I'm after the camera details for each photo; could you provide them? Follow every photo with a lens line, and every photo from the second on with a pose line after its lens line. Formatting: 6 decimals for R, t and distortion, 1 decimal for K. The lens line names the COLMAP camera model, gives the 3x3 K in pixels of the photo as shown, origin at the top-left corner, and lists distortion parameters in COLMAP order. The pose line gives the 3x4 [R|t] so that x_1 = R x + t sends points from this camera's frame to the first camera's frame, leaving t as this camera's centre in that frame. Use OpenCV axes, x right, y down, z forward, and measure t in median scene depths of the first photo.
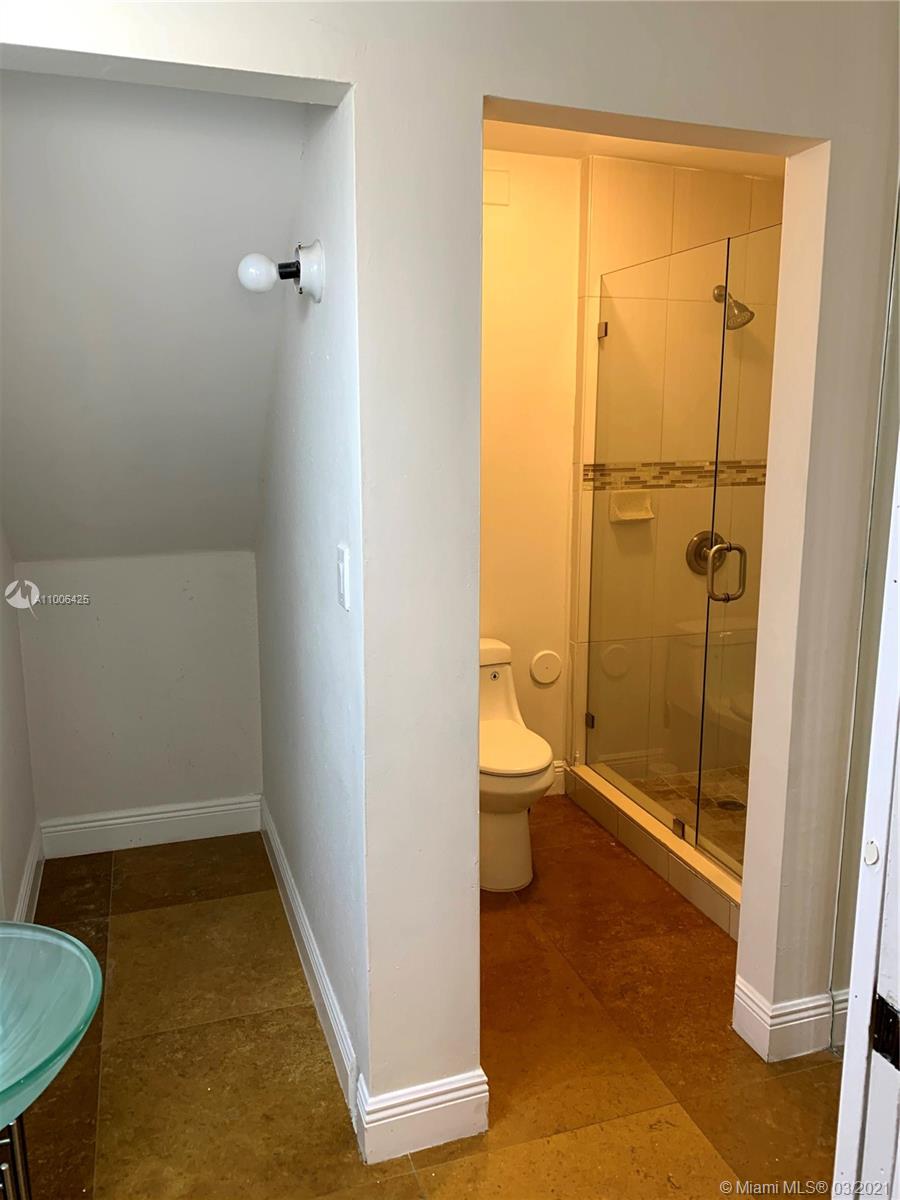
lens RADIAL K [[914.1, 0, 446.8], [0, 914.1, 600.6], [0, 0, 1]] dist [0.039408, -0.040050]
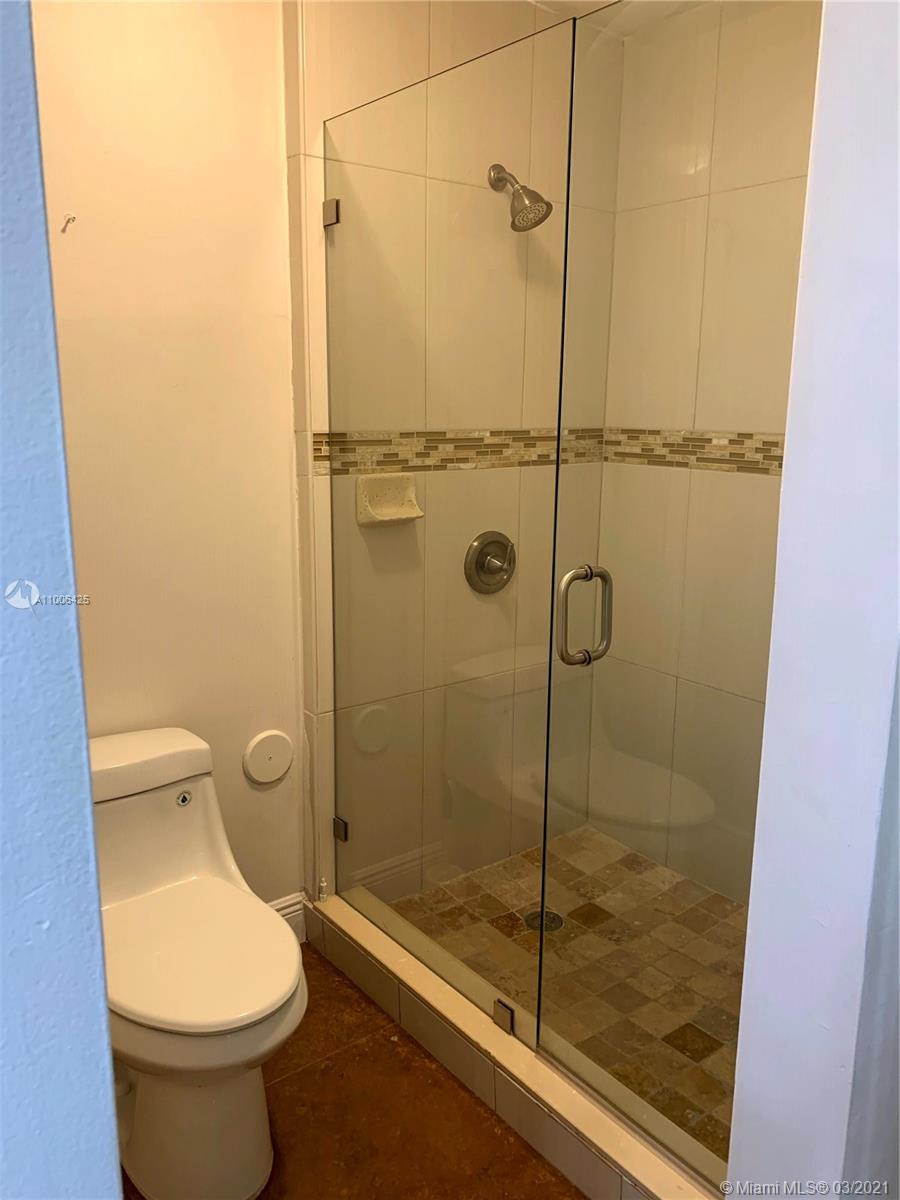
lens RADIAL K [[914.1, 0, 456.6], [0, 914.1, 603.3], [0, 0, 1]] dist [0.039408, -0.040050]
pose [[0.938616, -0.059742, 0.339752, 0.022809], [0.050740, 0.998087, 0.035327, -0.049802], [-0.341212, -0.015920, 0.939851, 0.374938]]
